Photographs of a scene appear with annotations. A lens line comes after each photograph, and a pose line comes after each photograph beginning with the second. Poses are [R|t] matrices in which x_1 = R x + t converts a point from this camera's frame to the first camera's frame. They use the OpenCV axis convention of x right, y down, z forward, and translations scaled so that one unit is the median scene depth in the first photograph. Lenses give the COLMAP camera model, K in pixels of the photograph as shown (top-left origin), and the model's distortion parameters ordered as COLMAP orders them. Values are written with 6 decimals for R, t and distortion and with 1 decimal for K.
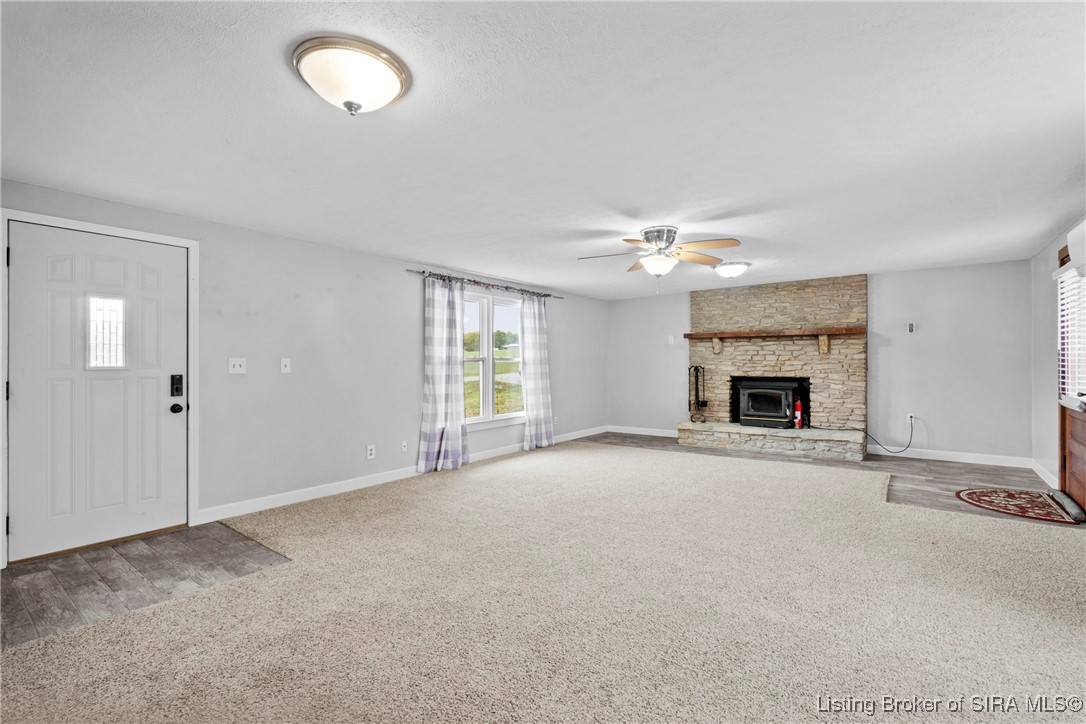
lens RADIAL K [[480.2, 0, 543.0], [0, 480.2, 362.0], [0, 0, 1]] dist [-0.009887, -0.000118]
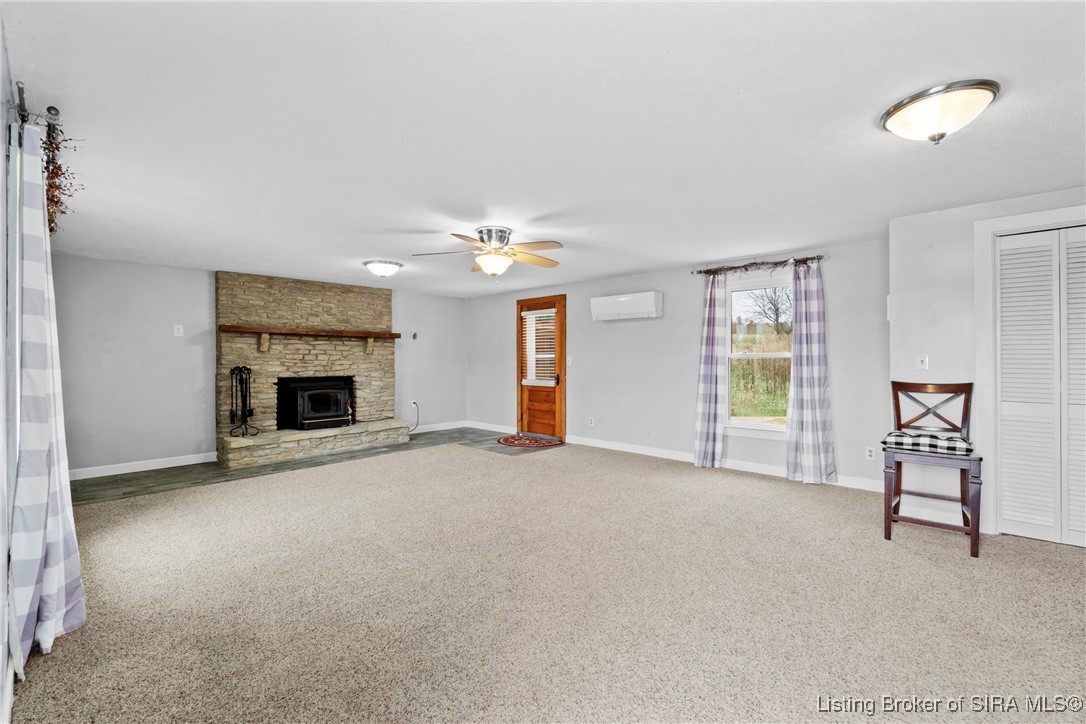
lens RADIAL K [[446.9, 0, 543.0], [0, 446.9, 362.0], [0, 0, 1]] dist [-0.038881, 0.000003]
pose [[0.121821, 0.003046, 0.992547, -0.370232], [0.007509, 0.999964, -0.003990, 0.007826], [-0.992524, 0.007939, 0.121794, 0.440353]]
